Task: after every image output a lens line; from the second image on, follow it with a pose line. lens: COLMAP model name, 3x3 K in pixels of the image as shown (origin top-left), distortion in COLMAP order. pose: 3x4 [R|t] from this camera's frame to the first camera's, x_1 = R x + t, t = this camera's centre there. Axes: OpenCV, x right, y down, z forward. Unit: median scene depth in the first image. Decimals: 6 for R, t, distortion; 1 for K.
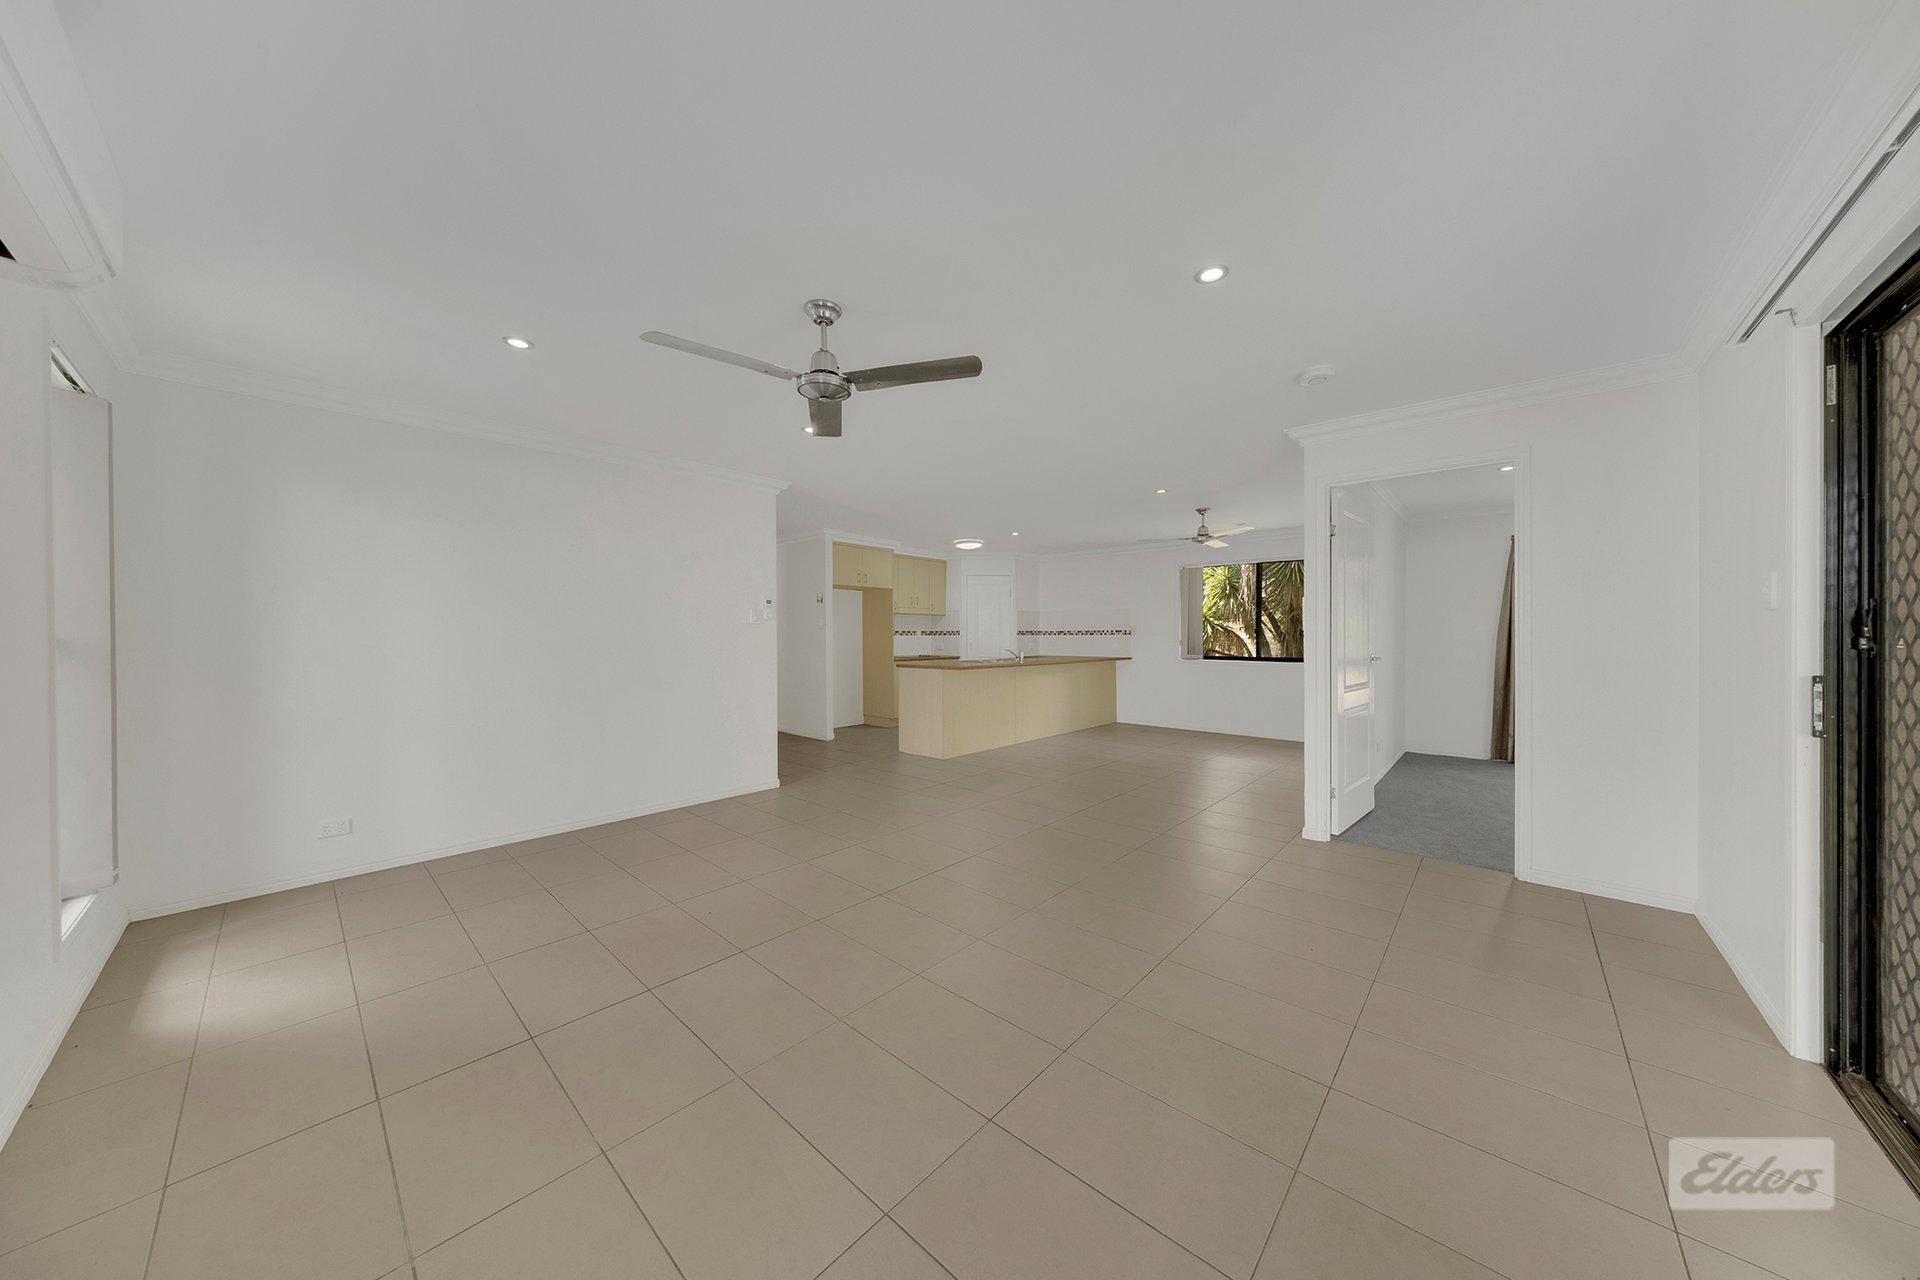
lens RADIAL K [[602.8, 0, 956.6], [0, 602.8, 648.8], [0, 0, 1]] dist [0.000347, 0.000004]
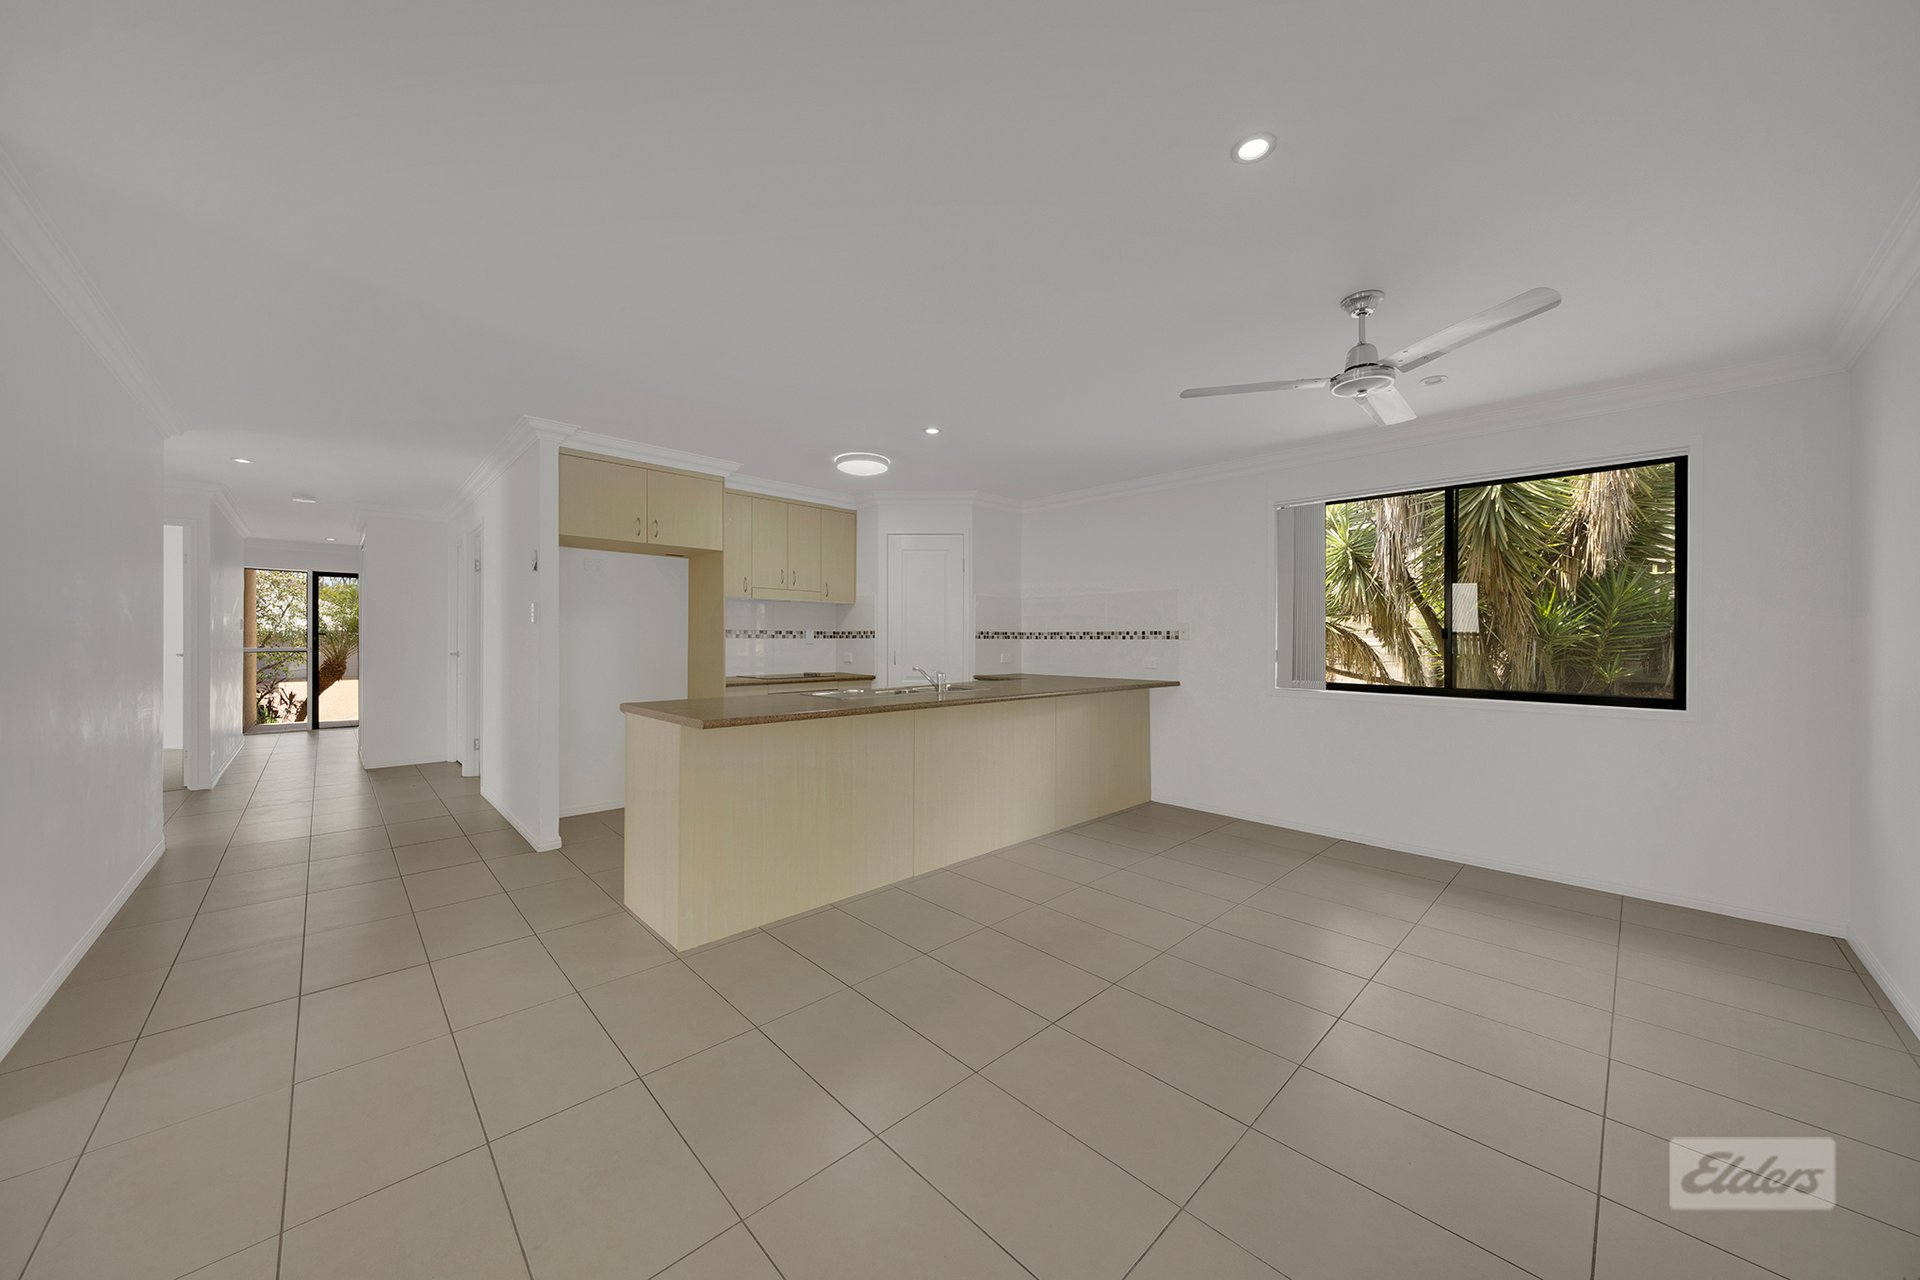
lens RADIAL K [[646.8, 0, 960.0], [0, 646.8, 640.0], [0, 0, 1]] dist [-0.000125, -0.000008]
pose [[0.997689, 0.005511, -0.067716, 0.131513], [-0.007027, 0.999730, -0.022170, -0.008456], [0.067575, 0.022595, 0.997458, 0.406849]]
